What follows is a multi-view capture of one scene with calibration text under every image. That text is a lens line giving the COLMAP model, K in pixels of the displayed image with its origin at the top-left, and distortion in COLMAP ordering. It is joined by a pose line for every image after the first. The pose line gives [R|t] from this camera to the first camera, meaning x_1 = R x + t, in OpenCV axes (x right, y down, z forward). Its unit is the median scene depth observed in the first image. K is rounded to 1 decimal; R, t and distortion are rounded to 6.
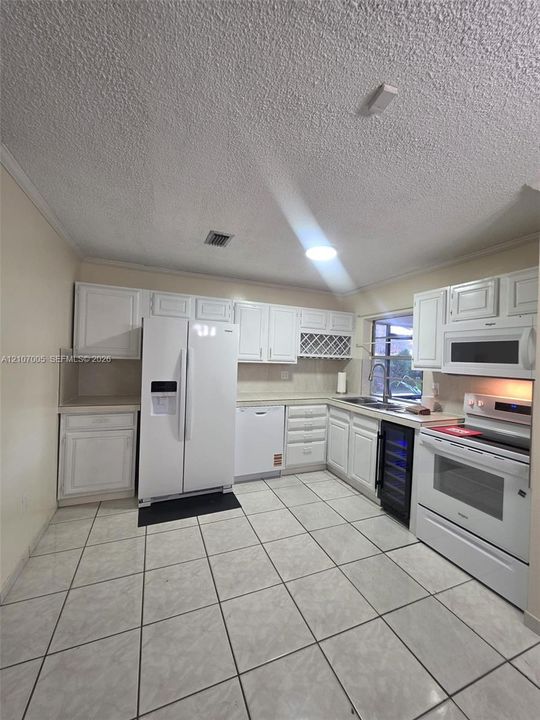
lens RADIAL K [[286.7, 0, 275.3], [0, 286.7, 359.1], [0, 0, 1]] dist [-0.000639, -0.000243]
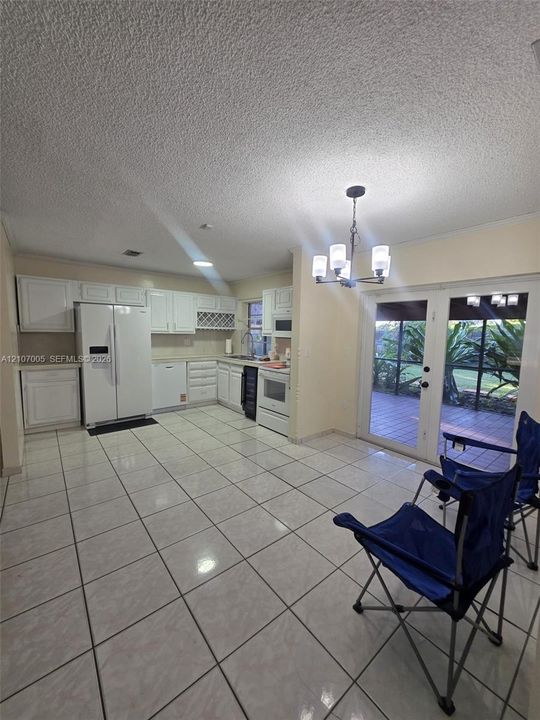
lens RADIAL K [[286.7, 0, 275.3], [0, 286.7, 359.1], [0, 0, 1]] dist [-0.000639, -0.000243]
pose [[0.959310, -0.041840, 0.279239, 0.064101], [0.013652, 0.994676, 0.102140, 0.002067], [-0.282026, -0.094172, 0.954774, -0.582309]]
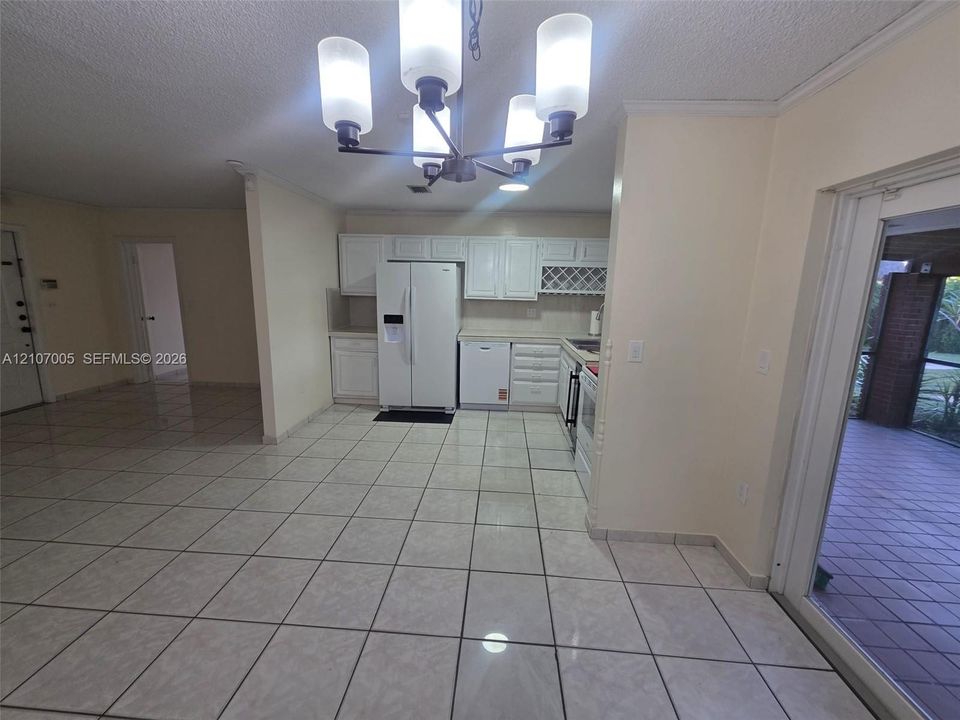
lens RADIAL K [[382.2, 0, 477.4], [0, 382.2, 355.2], [0, 0, 1]] dist [-0.000639, -0.000243]
pose [[0.892770, 0.070585, -0.444949, 0.557313], [0.003923, 0.986394, 0.164350, -0.016488], [0.450496, -0.148472, 0.880346, -0.247621]]
